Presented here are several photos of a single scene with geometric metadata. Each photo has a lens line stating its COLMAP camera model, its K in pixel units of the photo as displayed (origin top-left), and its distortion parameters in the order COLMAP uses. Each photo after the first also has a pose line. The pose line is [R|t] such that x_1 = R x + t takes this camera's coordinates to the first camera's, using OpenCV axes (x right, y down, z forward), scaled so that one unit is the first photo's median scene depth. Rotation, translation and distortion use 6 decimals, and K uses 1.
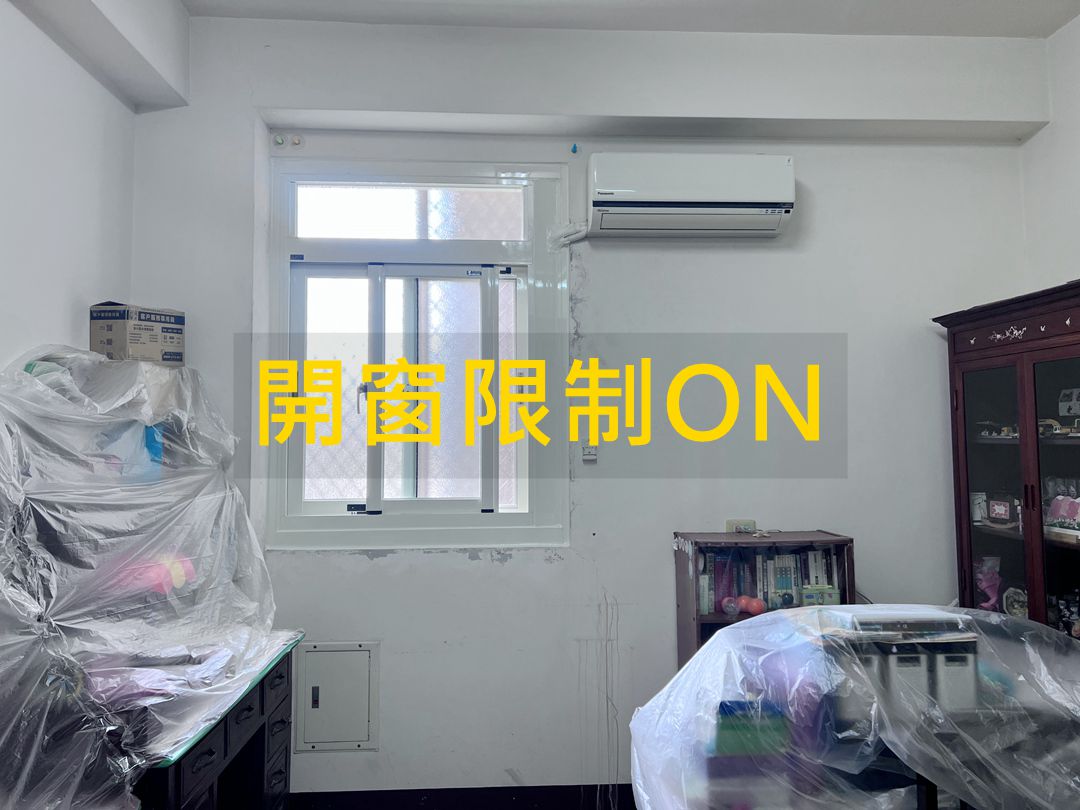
lens RADIAL K [[762.6, 0, 540.0], [0, 762.6, 405.0], [0, 0, 1]] dist [-0.006040, -0.000565]
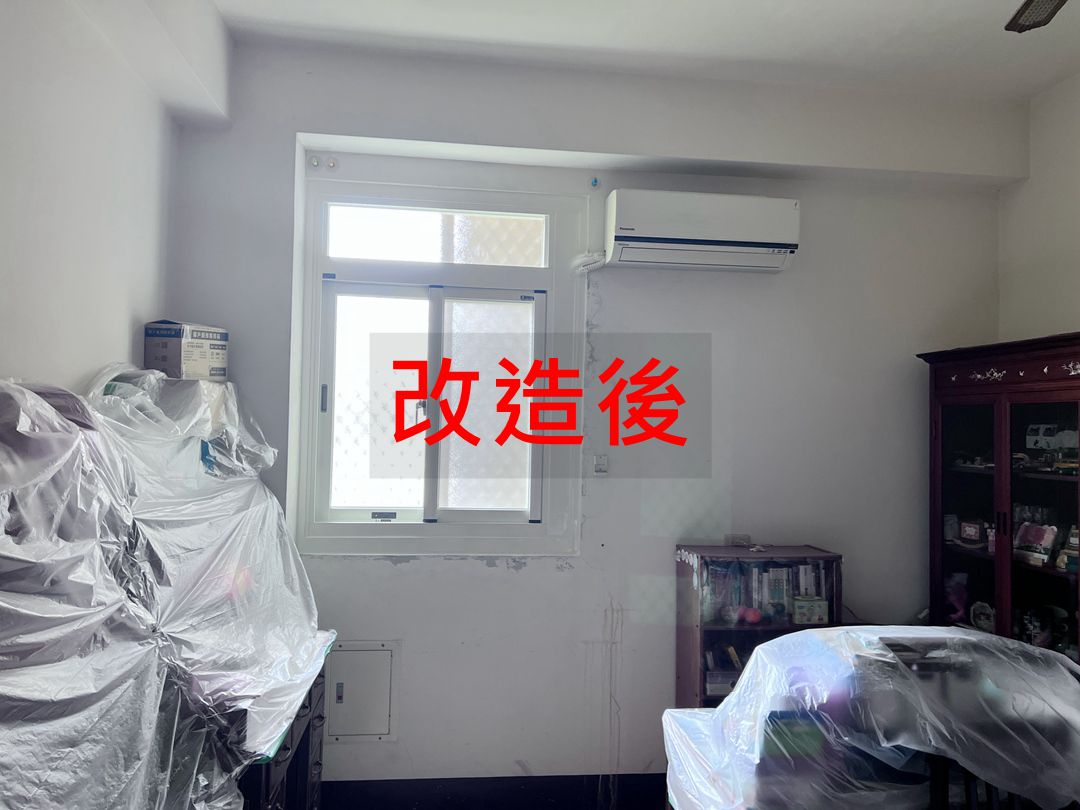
lens RADIAL K [[768.9, 0, 516.3], [0, 768.9, 412.4], [0, 0, 1]] dist [-0.001400, -0.003977]
pose [[0.998116, 0.028125, 0.054522, -0.121305], [-0.029708, 0.999154, 0.028439, -0.047200], [-0.053676, -0.030005, 0.998108, -0.075323]]
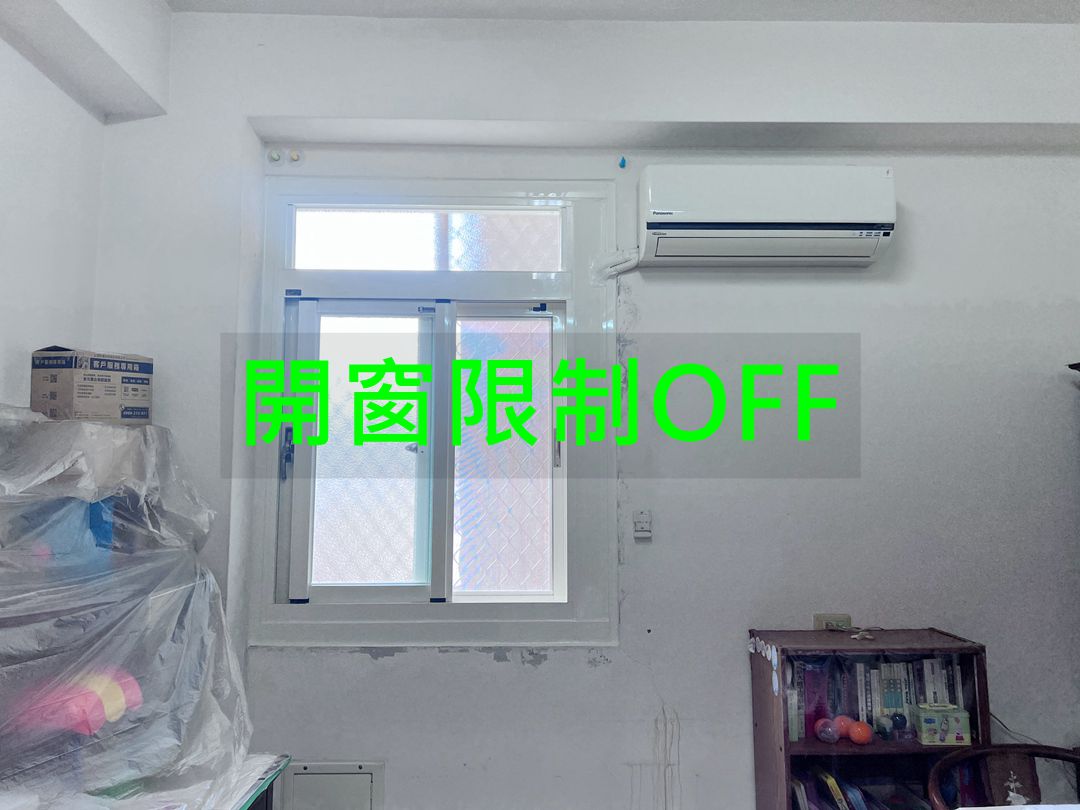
lens RADIAL K [[762.6, 0, 540.0], [0, 762.6, 405.0], [0, 0, 1]] dist [-0.006040, -0.000565]
pose [[0.999334, 0.001342, -0.036459, -0.016238], [-0.003106, 0.998825, -0.048373, -0.031441], [0.036351, 0.048454, 0.998164, 0.186648]]
